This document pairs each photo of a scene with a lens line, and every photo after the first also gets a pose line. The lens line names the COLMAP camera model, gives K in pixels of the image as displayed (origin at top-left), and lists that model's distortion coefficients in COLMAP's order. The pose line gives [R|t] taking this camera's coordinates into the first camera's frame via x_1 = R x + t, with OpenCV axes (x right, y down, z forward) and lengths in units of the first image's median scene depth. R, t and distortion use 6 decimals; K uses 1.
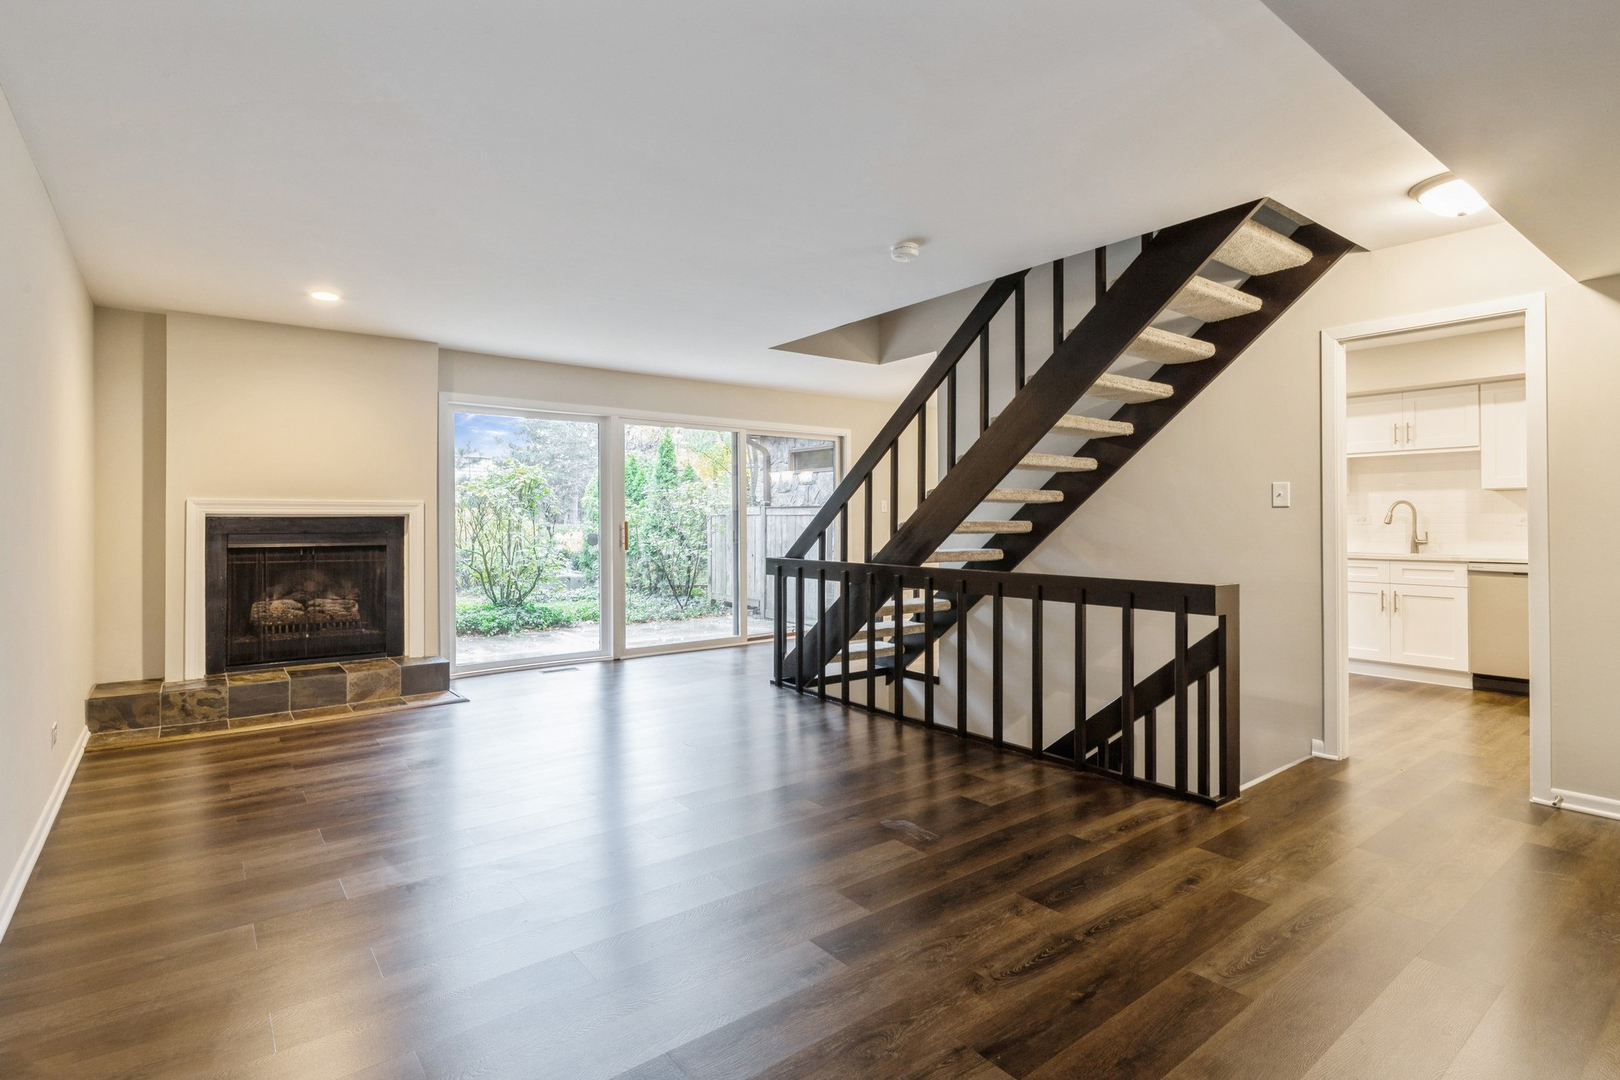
lens RADIAL K [[802.2, 0, 815.7], [0, 802.2, 507.9], [0, 0, 1]] dist [-0.000674, -0.000333]
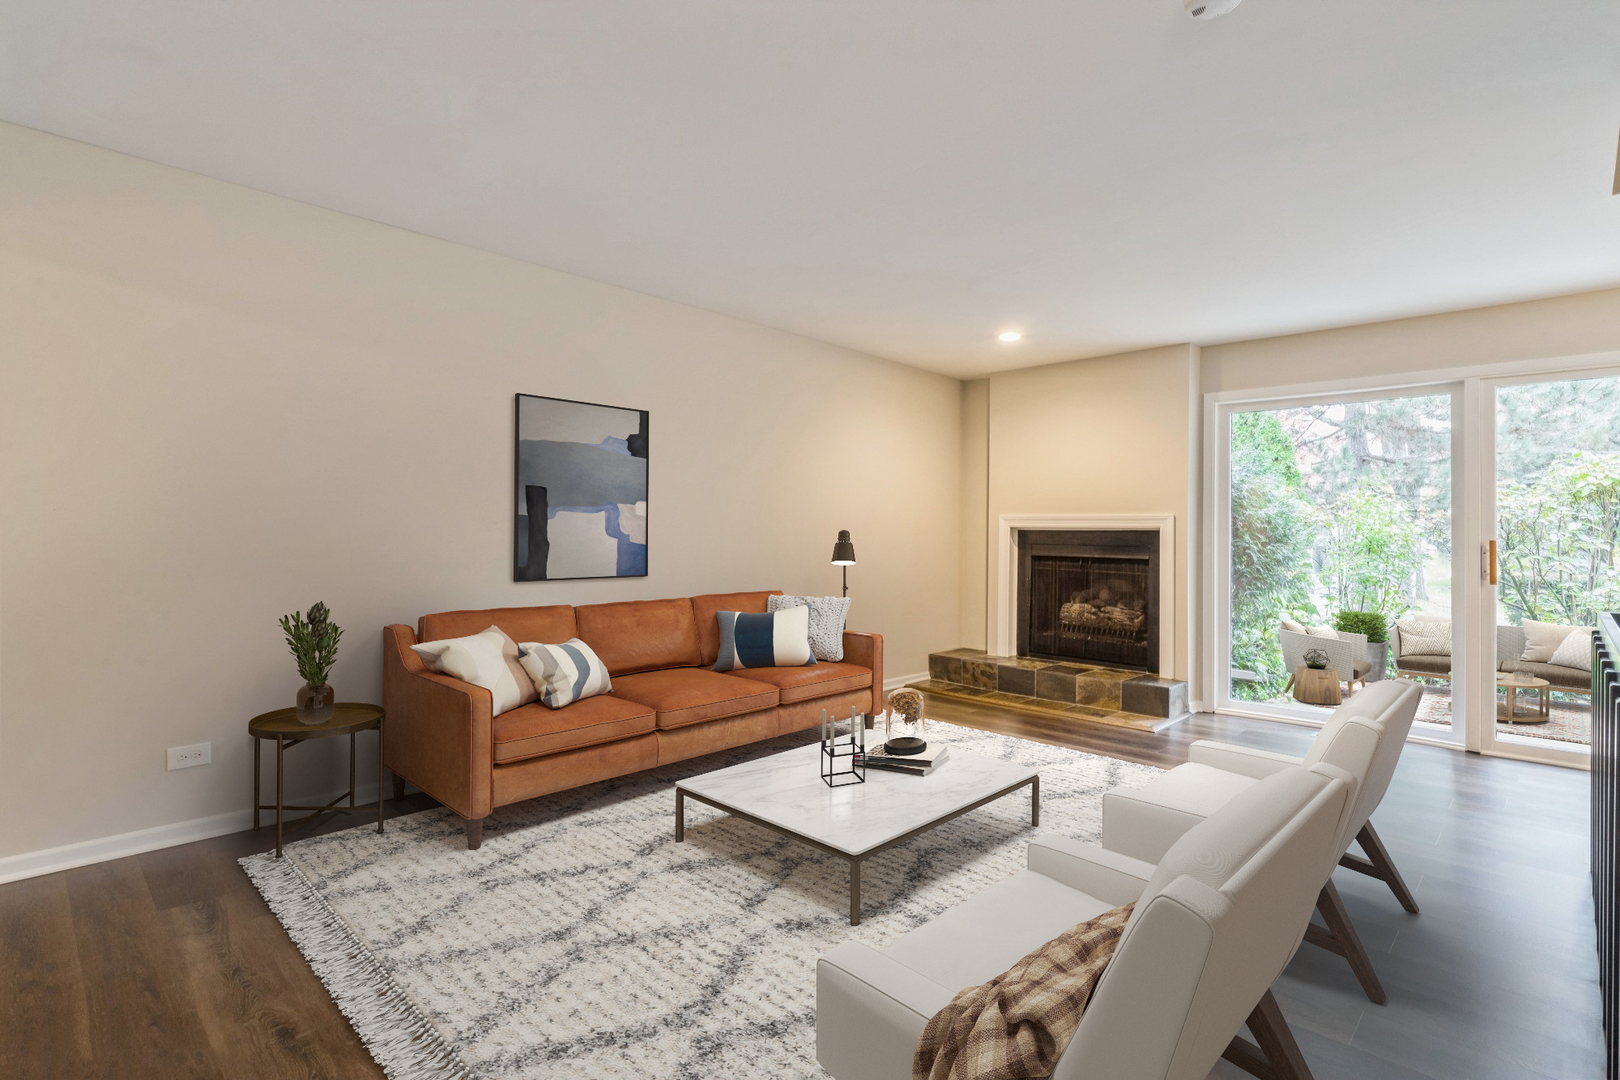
lens RADIAL K [[785.0, 0, 808.6], [0, 785.0, 526.7], [0, 0, 1]] dist [0.000619, 0.000232]
pose [[0.135064, -0.004764, -0.990825, 0.372489], [0.001578, 0.999988, -0.004593, 0.010115], [0.990836, -0.000943, 0.135070, 0.456961]]
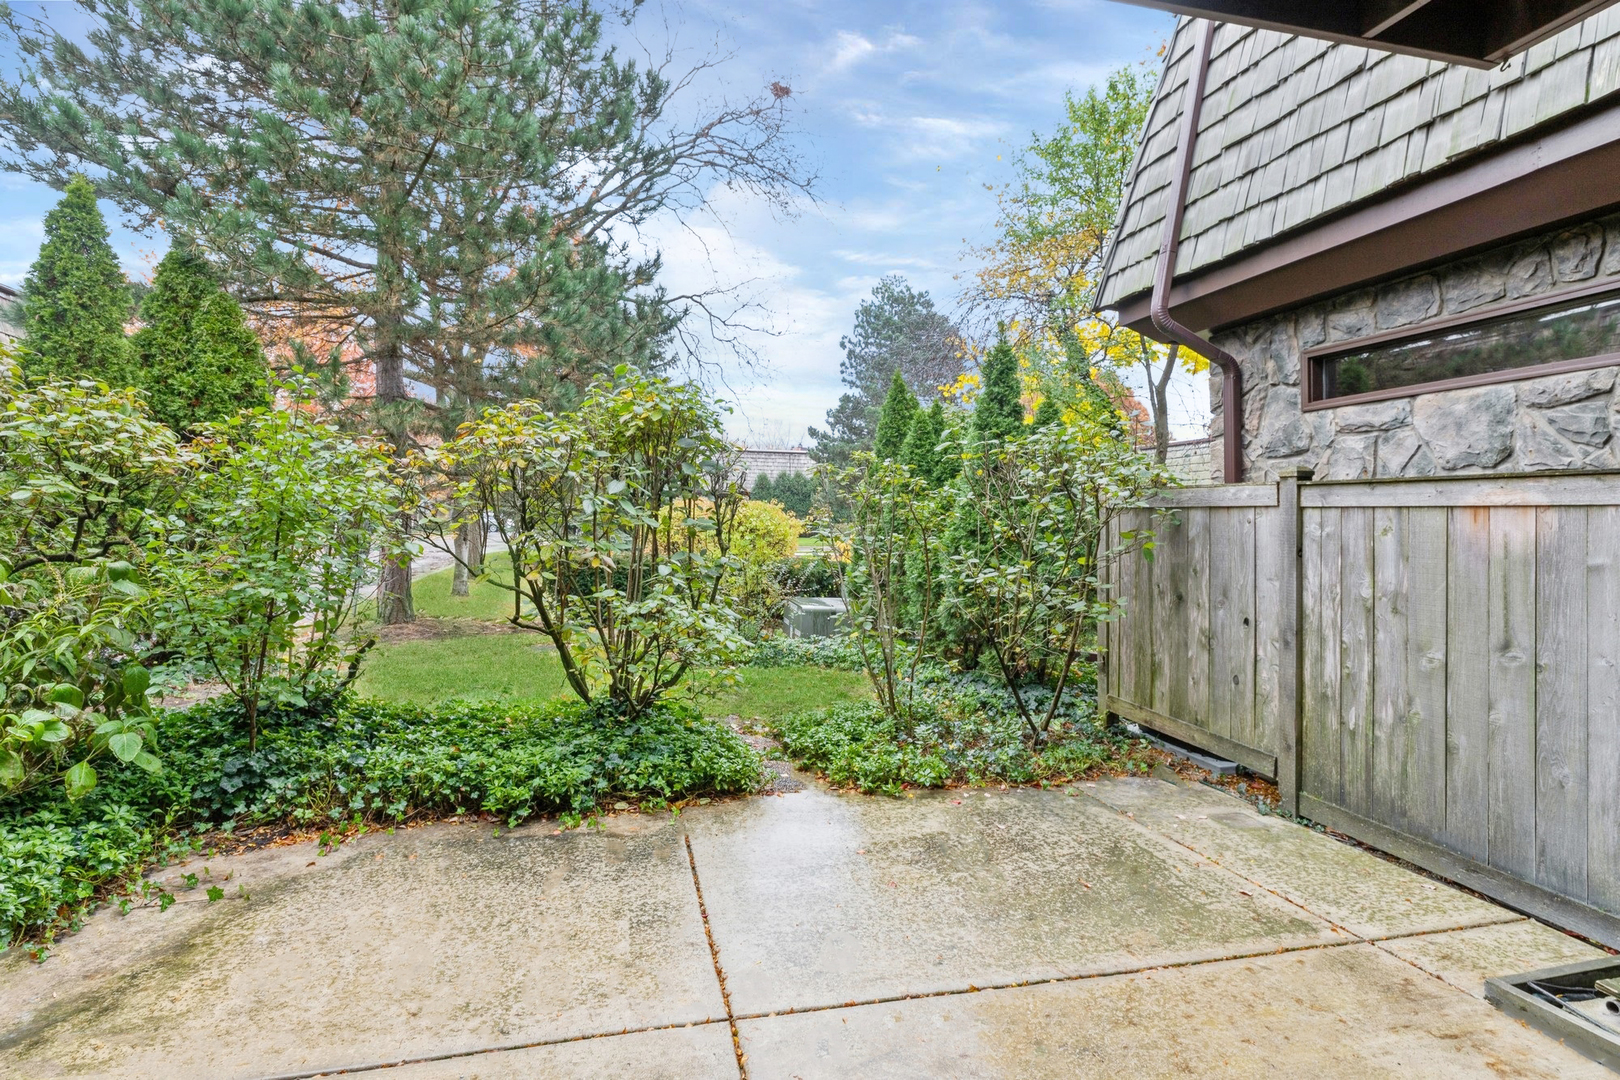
lens RADIAL K [[801.3, 0, 785.7], [0, 801.3, 496.4], [0, 0, 1]] dist [0.001360, 0.000147]
pose [[0.904983, 0.002276, -0.425441, -0.229787], [-0.008363, 0.999888, -0.012440, 0.021052], [0.425365, 0.014816, 0.904901, 1.212268]]
